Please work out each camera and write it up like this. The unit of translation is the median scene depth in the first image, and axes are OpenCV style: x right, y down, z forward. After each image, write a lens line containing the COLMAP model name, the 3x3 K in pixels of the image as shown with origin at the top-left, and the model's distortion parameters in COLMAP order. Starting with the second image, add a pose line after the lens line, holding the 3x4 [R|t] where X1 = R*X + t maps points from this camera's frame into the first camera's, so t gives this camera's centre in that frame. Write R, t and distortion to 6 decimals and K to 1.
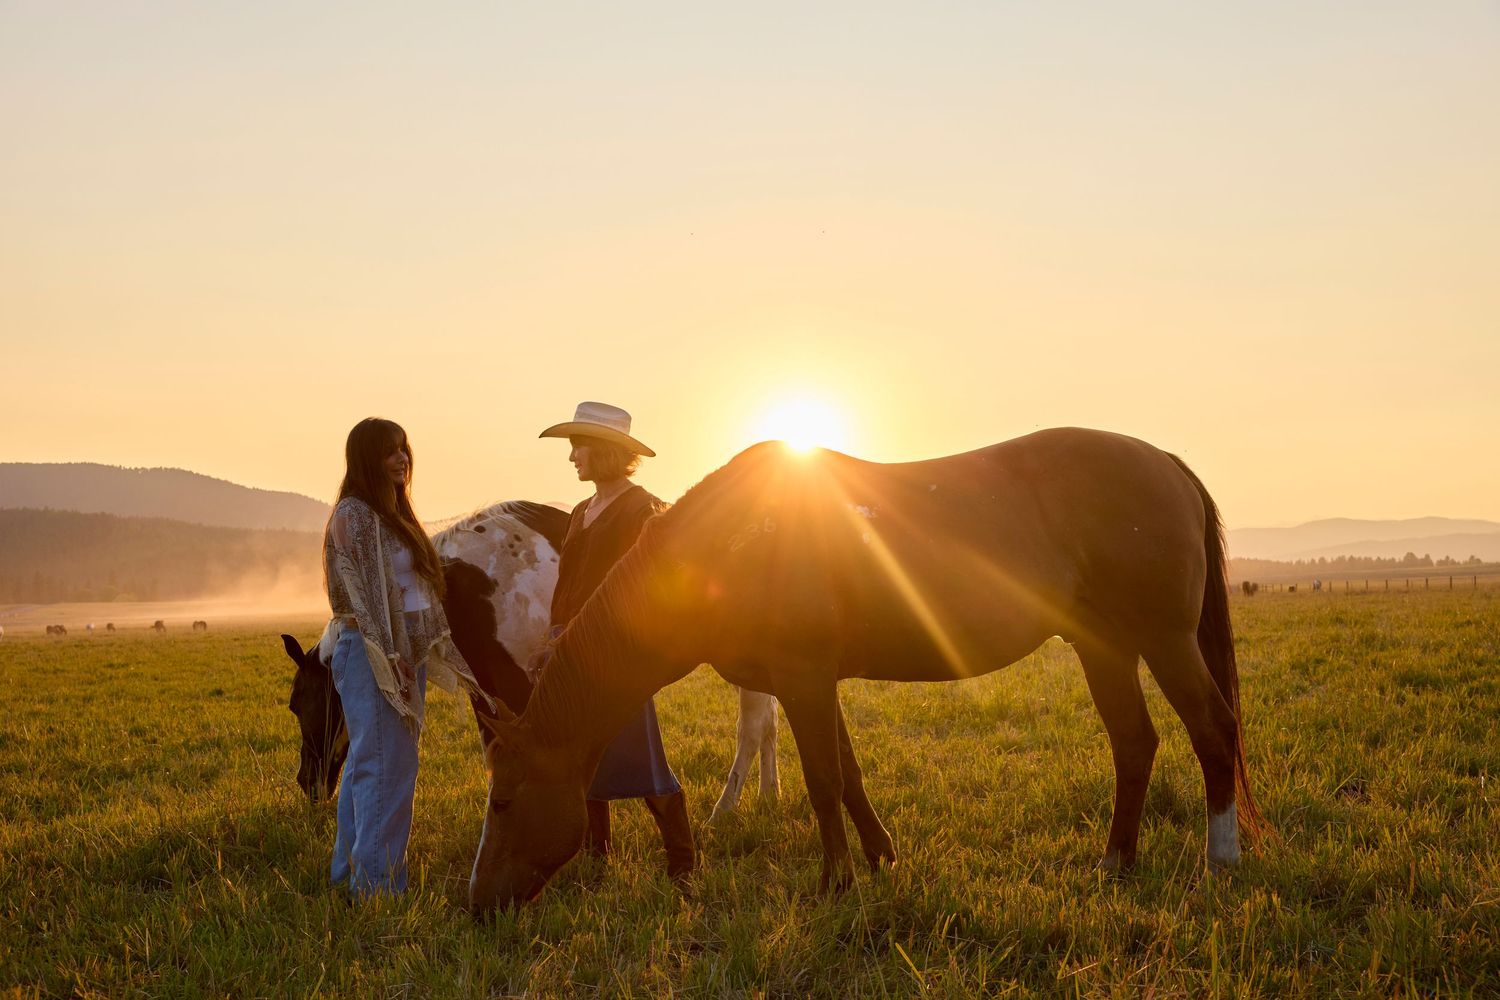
lens RADIAL K [[1910.8, 0, 758.8], [0, 1910.8, 498.8], [0, 0, 1]] dist [0.251371, 0.000000]
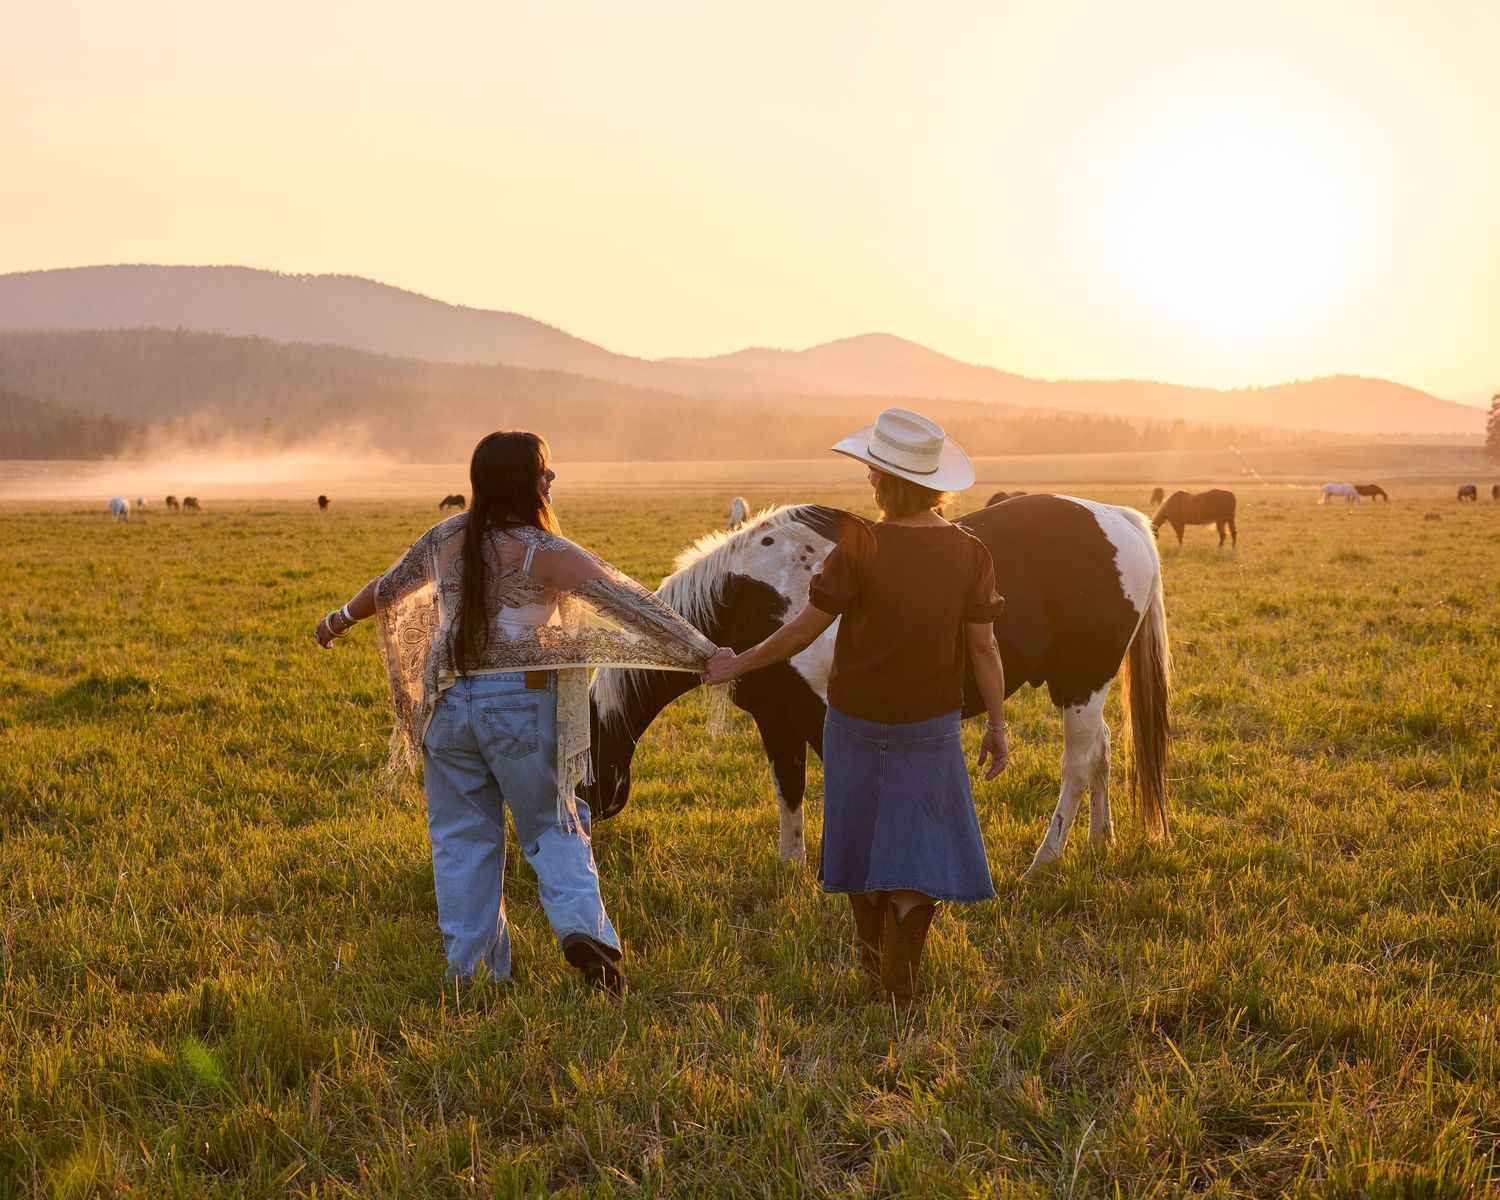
lens RADIAL K [[1837.7, 0, 745.3], [0, 1837.7, 595.8], [0, 0, 1]] dist [0.234362, 0.000000]
pose [[0.987817, -0.003938, -0.155569, -0.024017], [0.004308, 0.999989, 0.002037, 0.044193], [0.155560, -0.002682, 0.987823, 0.158445]]
